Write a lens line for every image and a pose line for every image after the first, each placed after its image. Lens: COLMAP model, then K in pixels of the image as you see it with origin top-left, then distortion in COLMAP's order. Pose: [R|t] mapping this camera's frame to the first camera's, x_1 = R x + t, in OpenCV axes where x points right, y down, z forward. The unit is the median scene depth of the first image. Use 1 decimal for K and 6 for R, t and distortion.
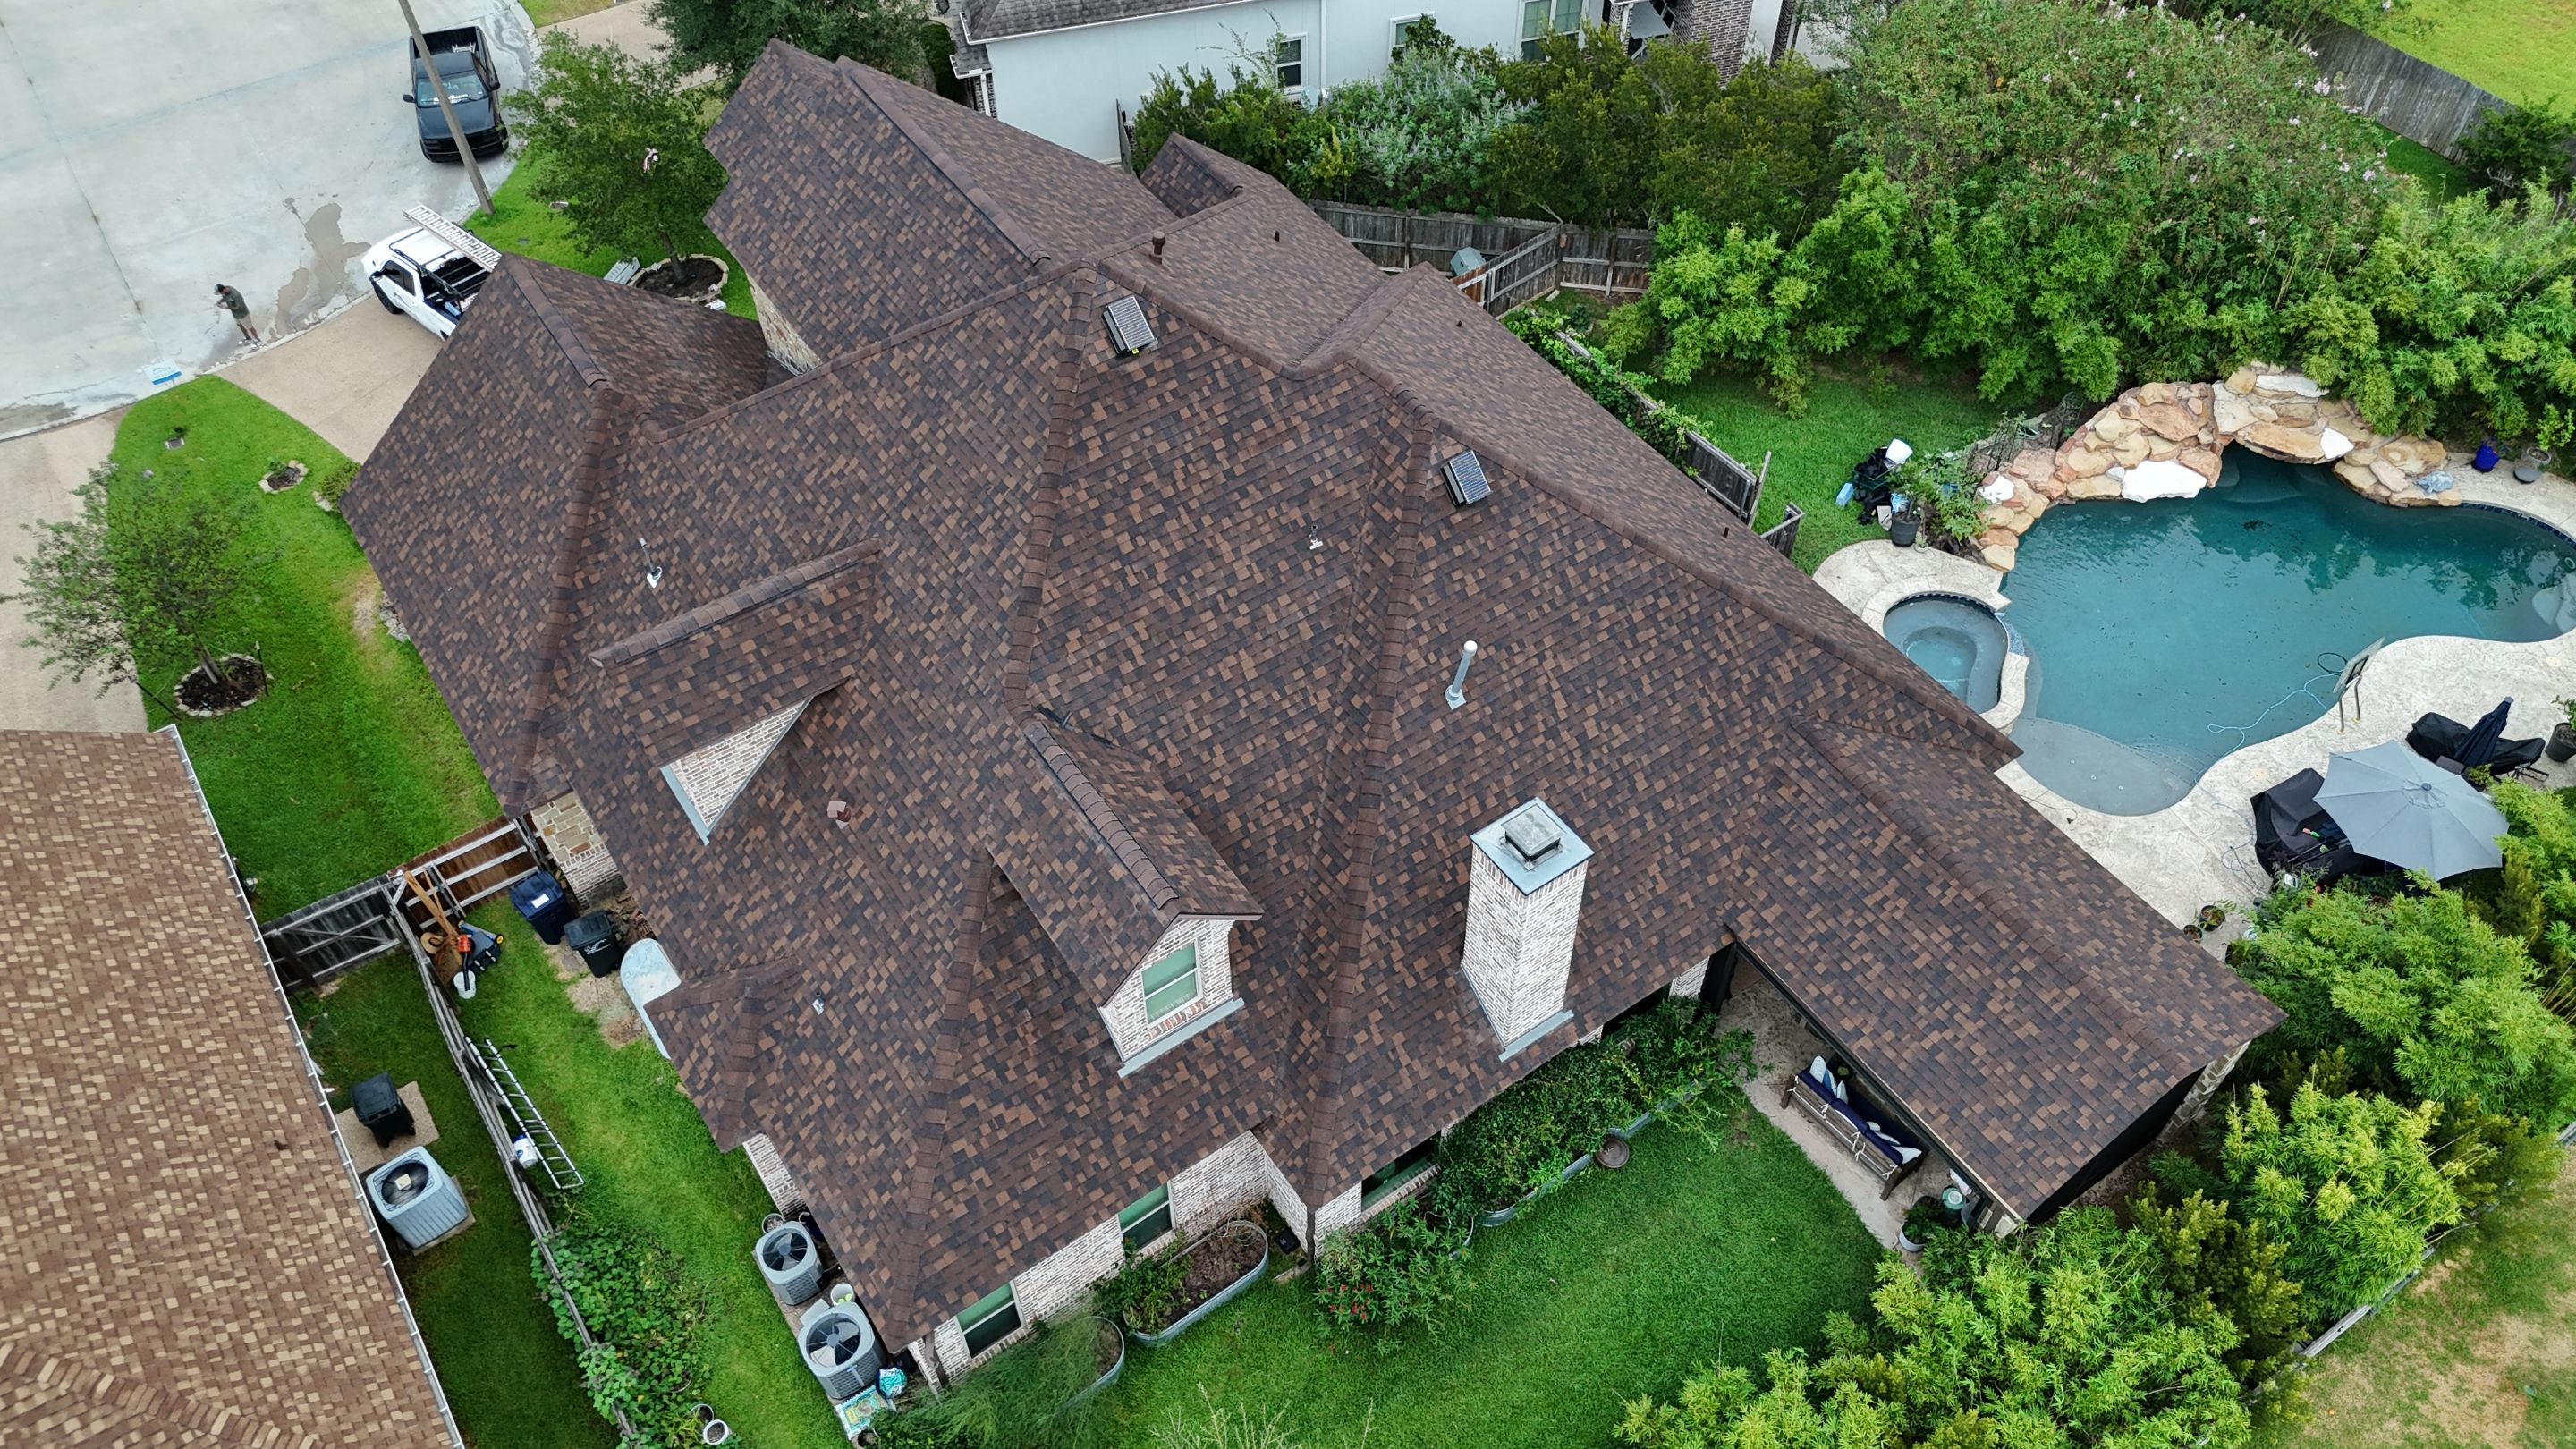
lens RADIAL K [[1903.1, 0, 1292.5], [0, 1903.1, 710.0], [0, 0, 1]] dist [0.069323, -0.069320]
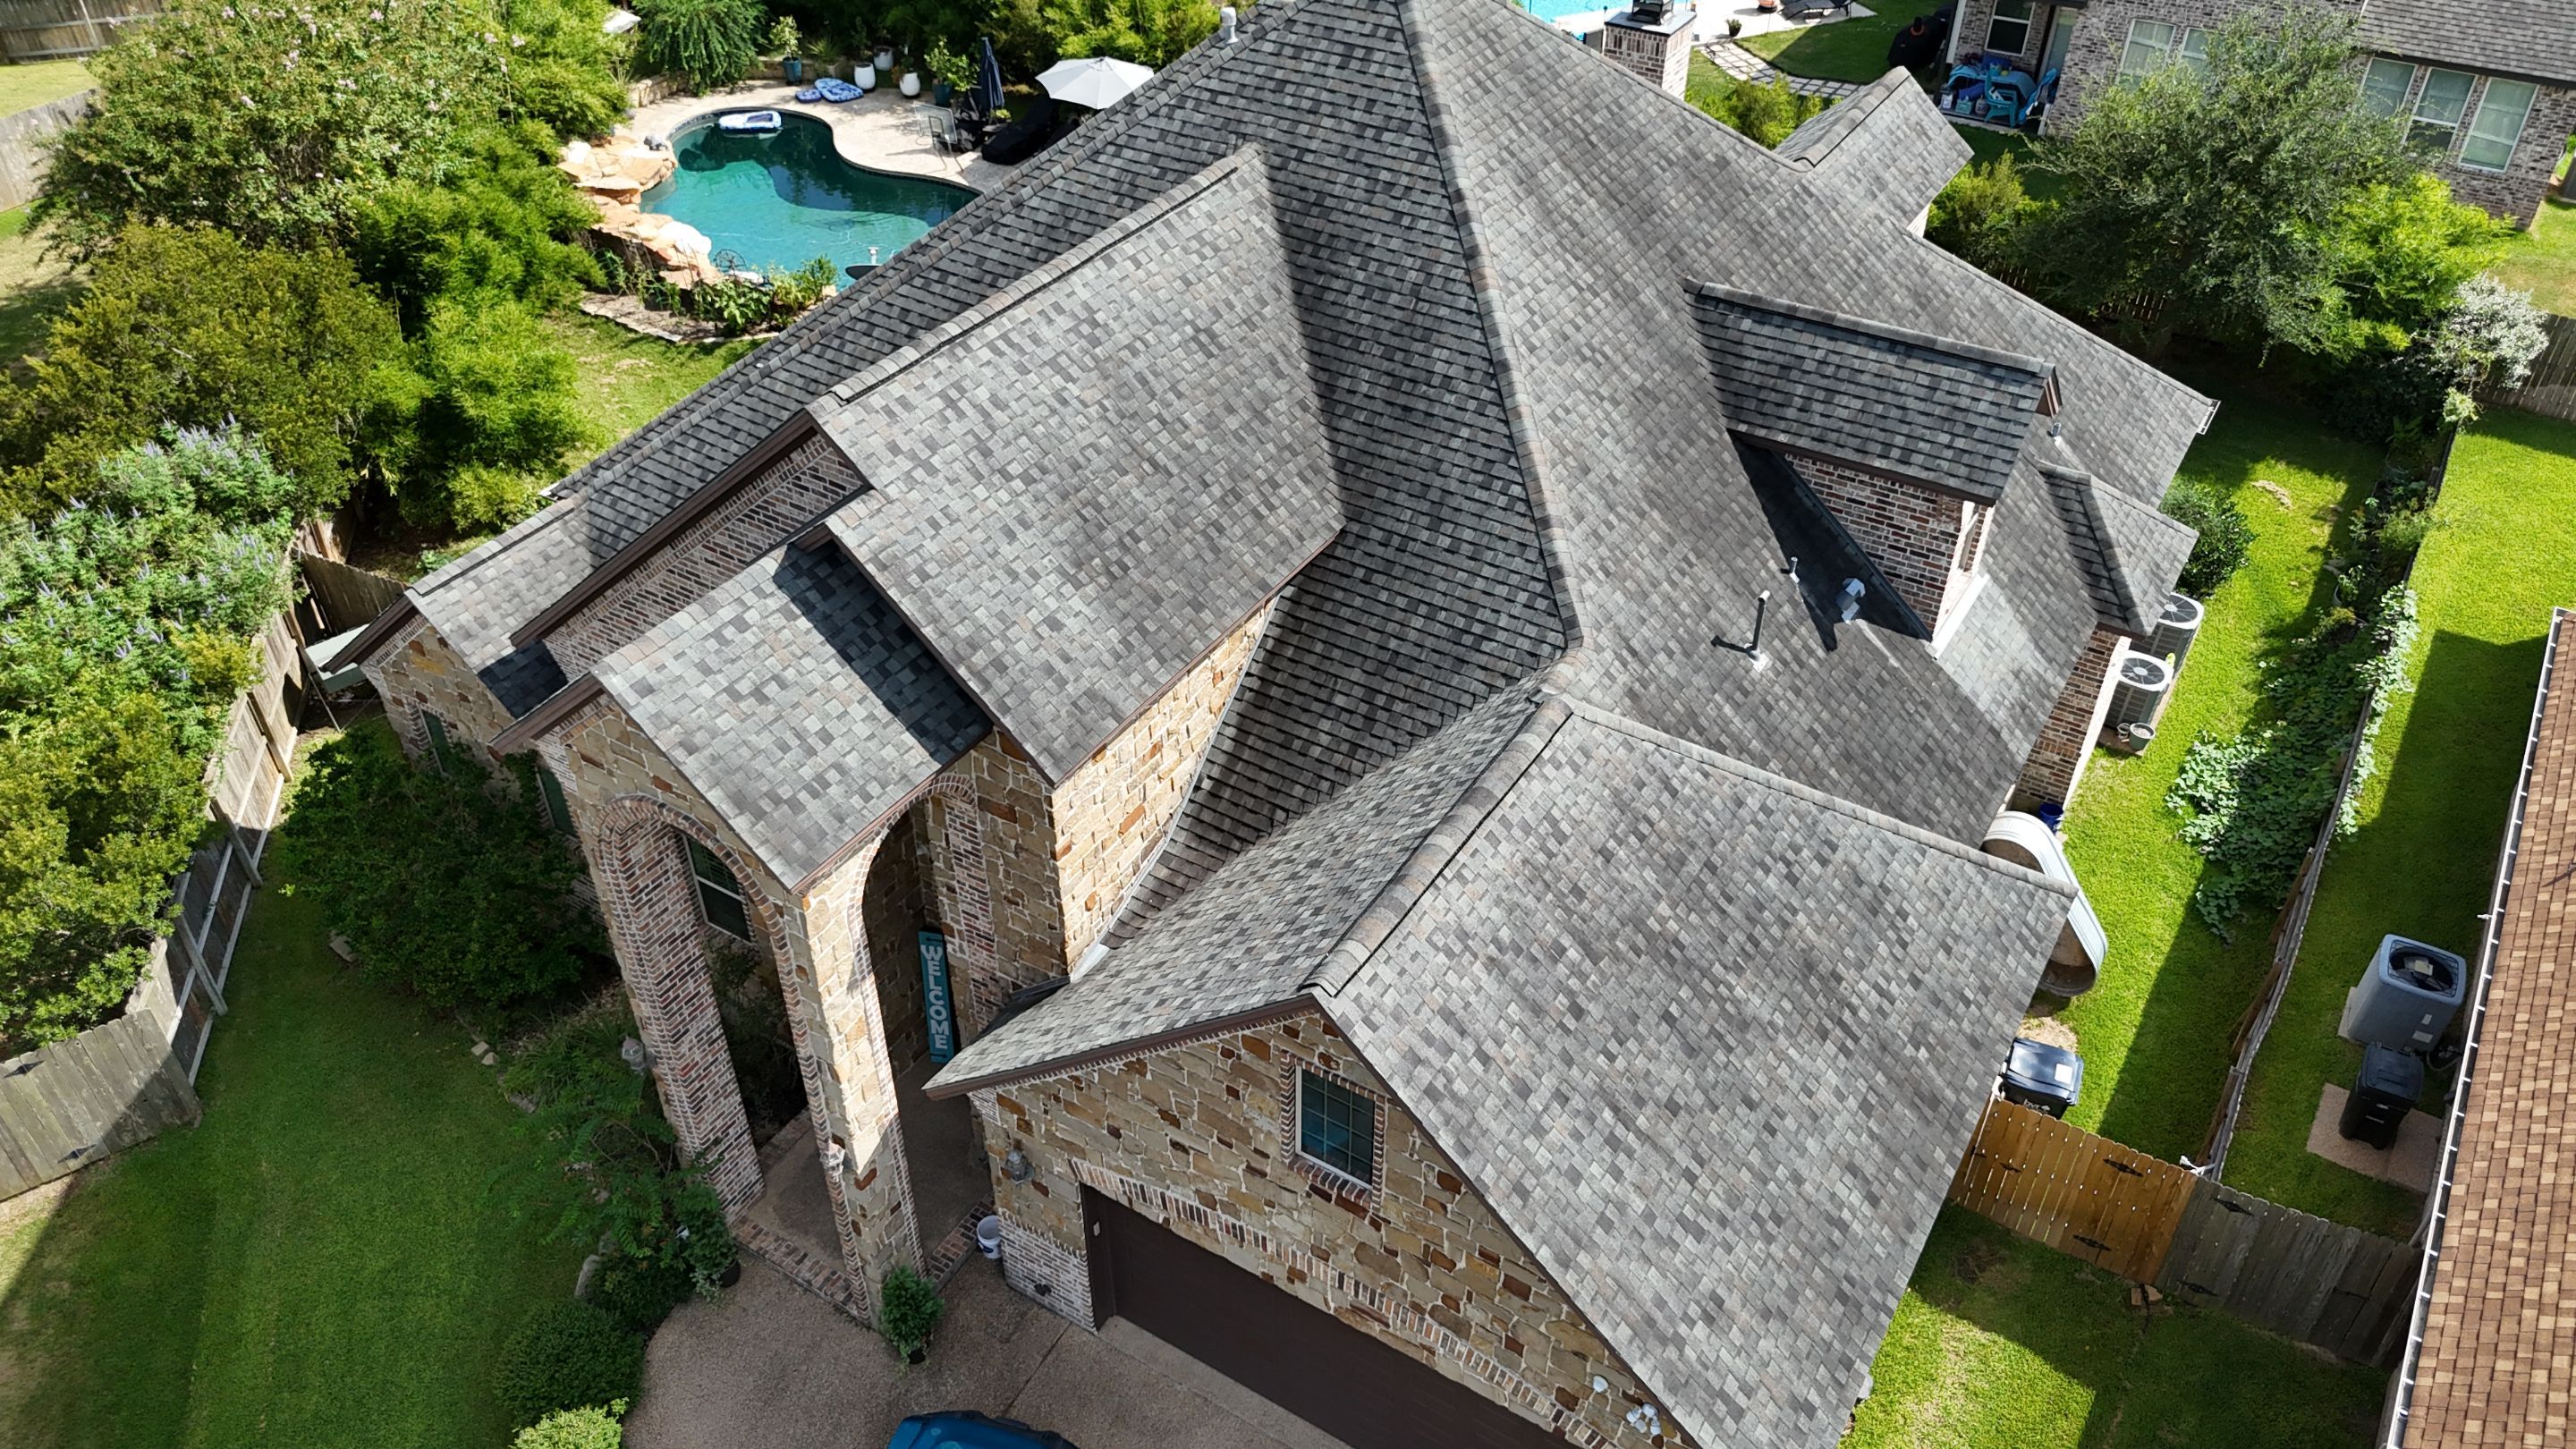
lens RADIAL K [[1903.1, 0, 1292.4], [0, 1903.1, 738.0], [0, 0, 1]] dist [0.069323, -0.069320]
pose [[-0.401664, -0.556825, 0.727057, -0.831599], [0.703366, 0.320845, 0.634299, -0.643346], [-0.586466, 0.766162, 0.262780, 1.028059]]
